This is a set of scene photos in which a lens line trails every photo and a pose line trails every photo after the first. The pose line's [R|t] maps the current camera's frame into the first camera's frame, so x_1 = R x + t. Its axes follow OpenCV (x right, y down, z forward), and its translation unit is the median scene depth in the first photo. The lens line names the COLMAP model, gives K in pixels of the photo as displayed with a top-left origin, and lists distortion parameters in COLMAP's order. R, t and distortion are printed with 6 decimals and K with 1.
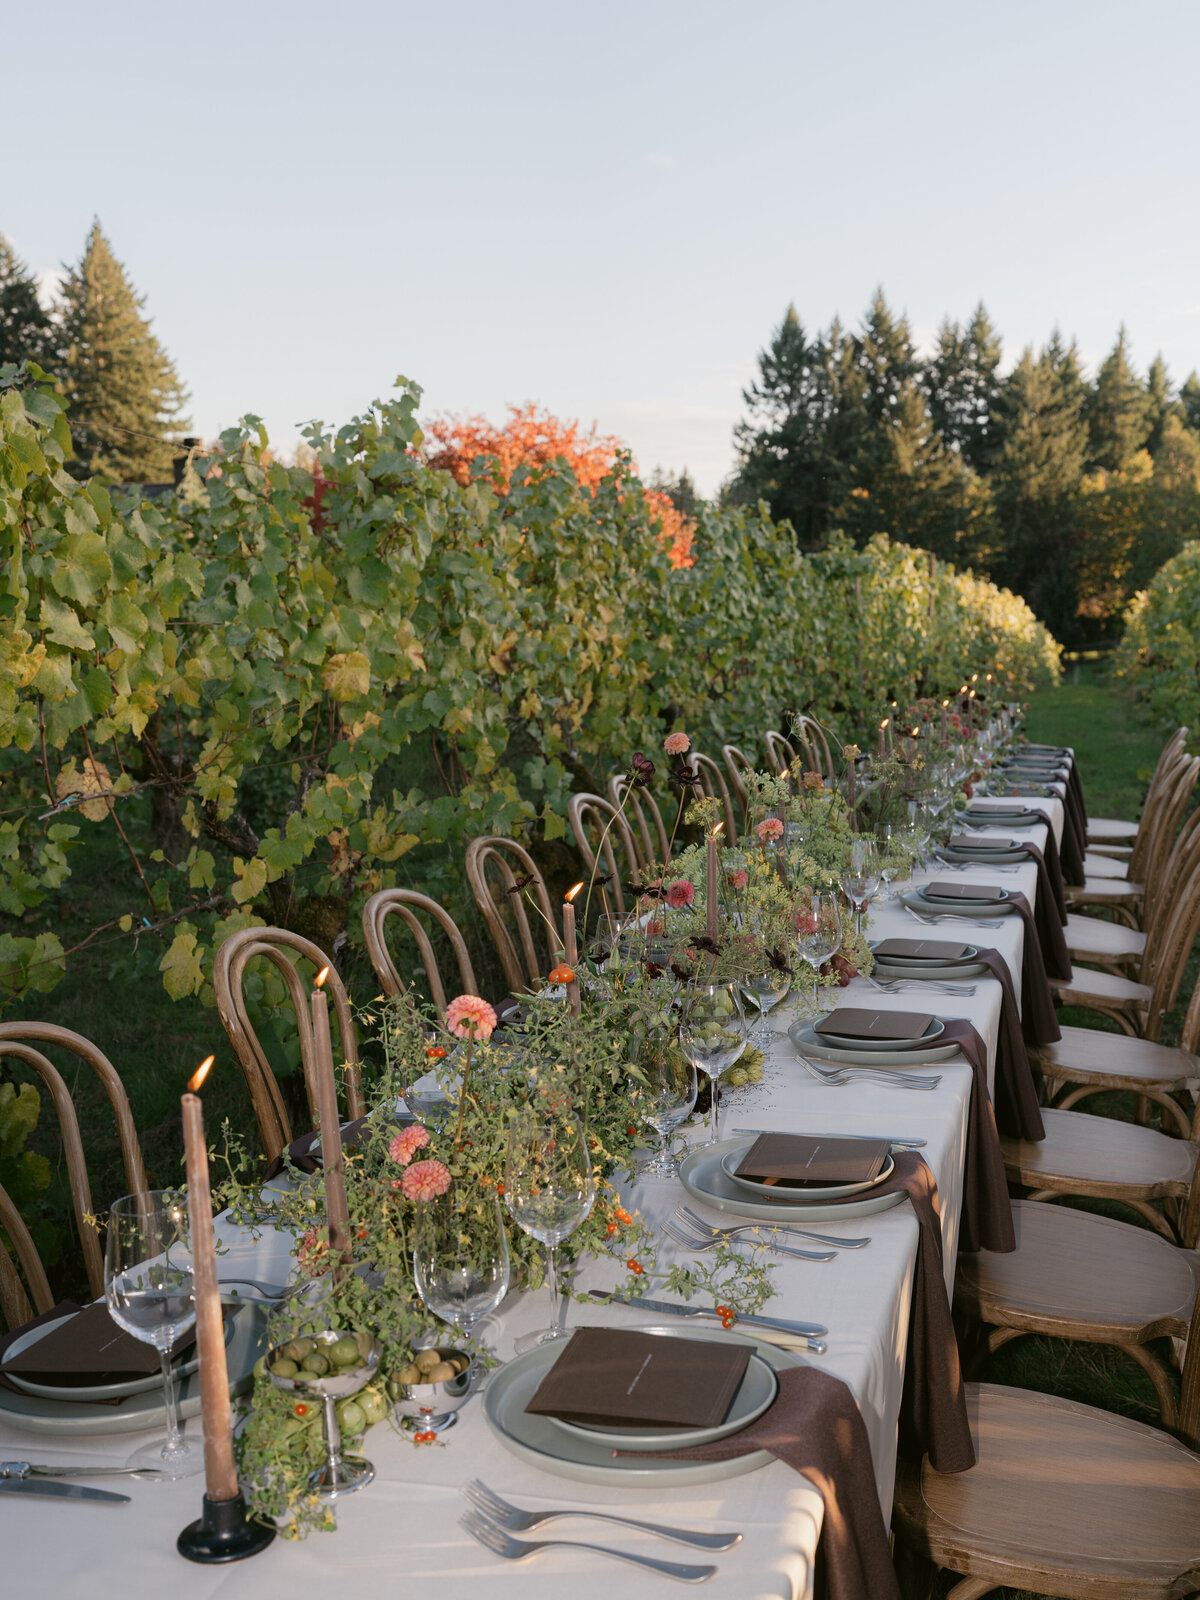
lens RADIAL K [[1789.7, 0, 606.7], [0, 1789.7, 923.4], [0, 0, 1]] dist [0.004218, -0.014436]
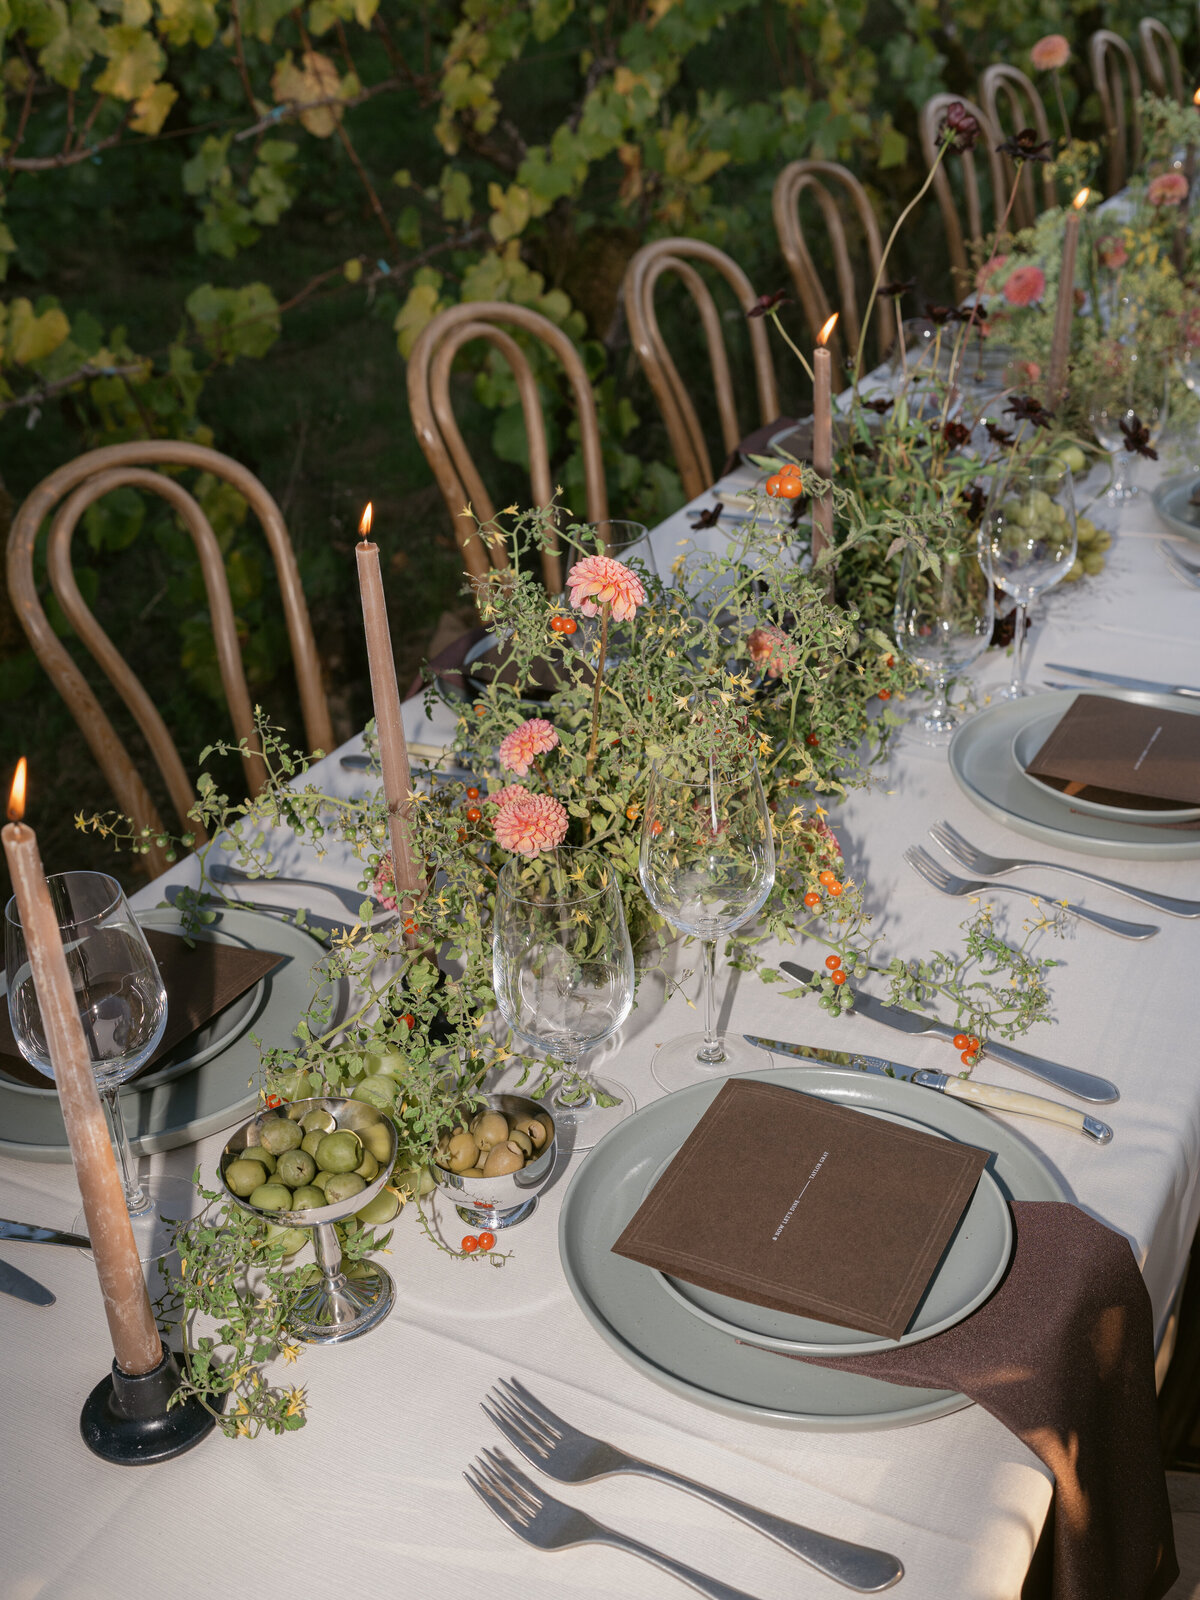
lens RADIAL K [[1796.2, 0, 602.1], [0, 1796.2, 819.9], [0, 0, 1]] dist [-0.002307, 0.023015]
pose [[0.977837, 0.093000, -0.187578, 0.019300], [-0.026390, 0.943532, 0.330227, -0.030802], [0.207697, -0.317958, 0.925075, 0.141389]]
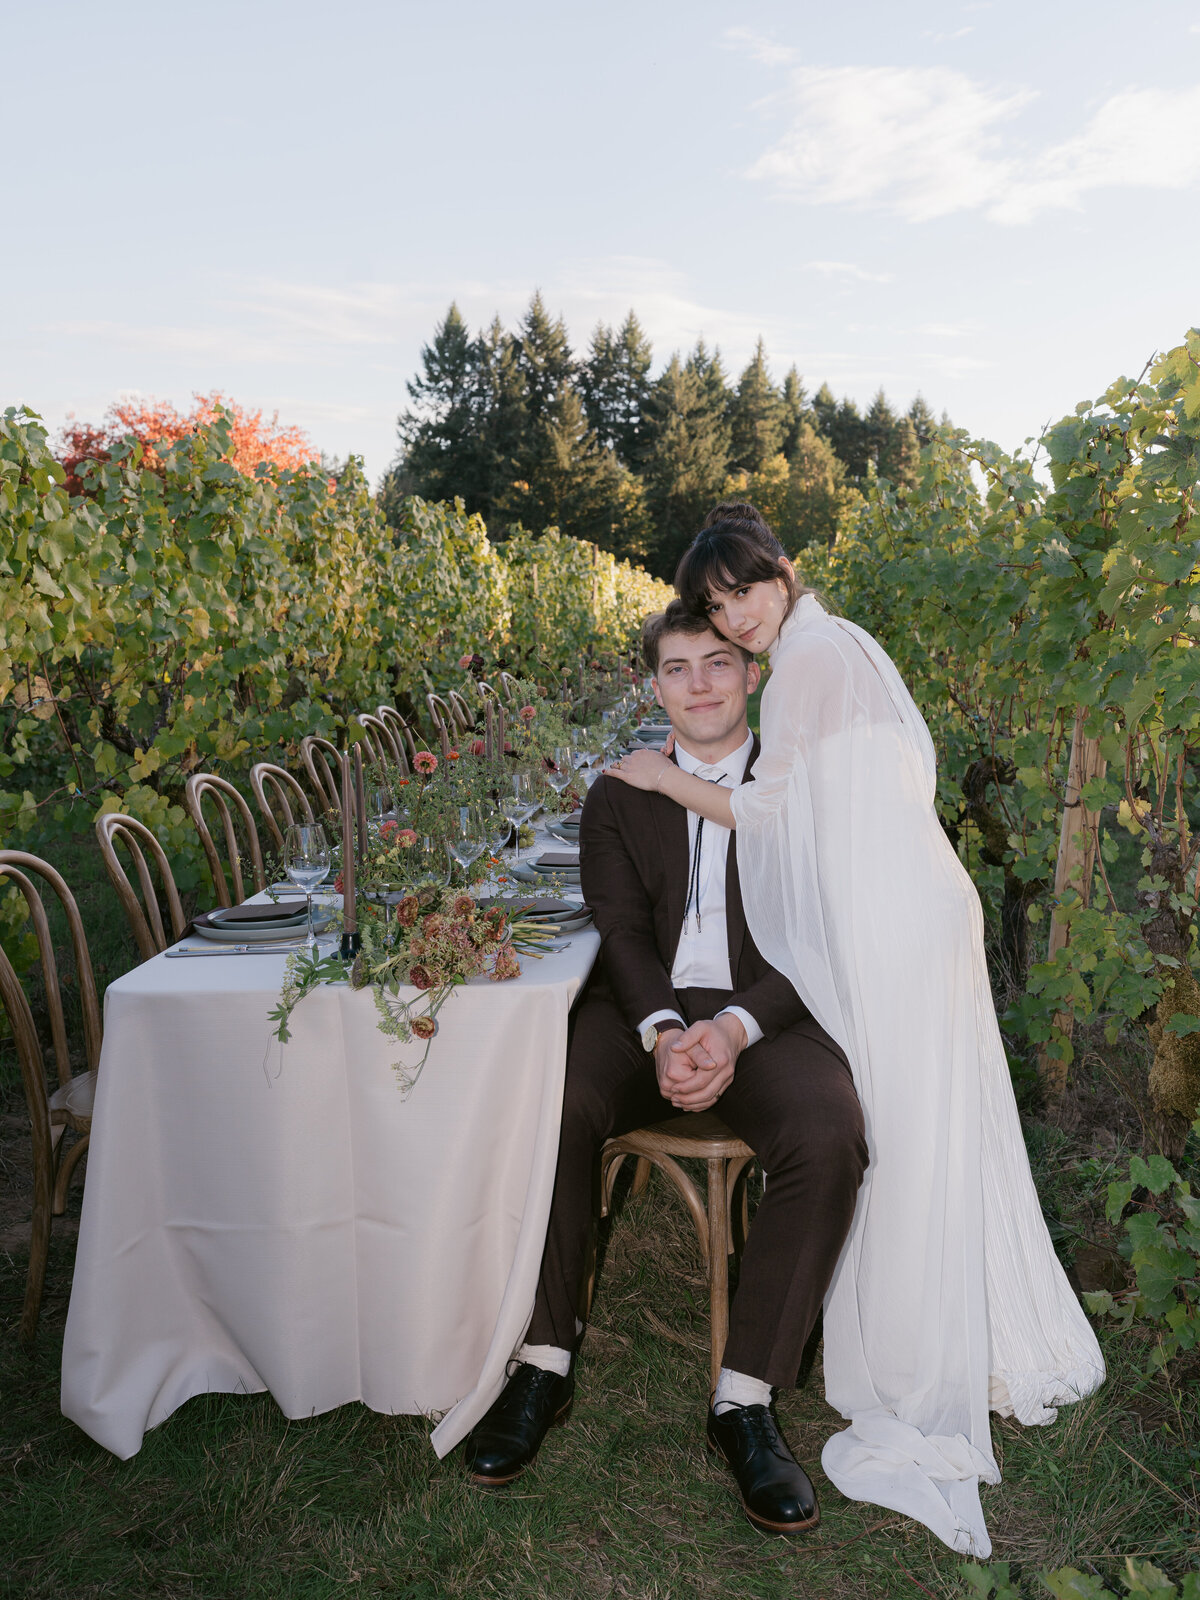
lens RADIAL K [[1816.5, 0, 601.5], [0, 1816.5, 843.5], [0, 0, 1]] dist [-0.009806, 0.023235]
pose [[0.982632, -0.004888, 0.185500, -0.098169], [0.011897, 0.999256, -0.036691, 0.083763], [-0.185183, 0.038261, 0.981959, -0.417580]]
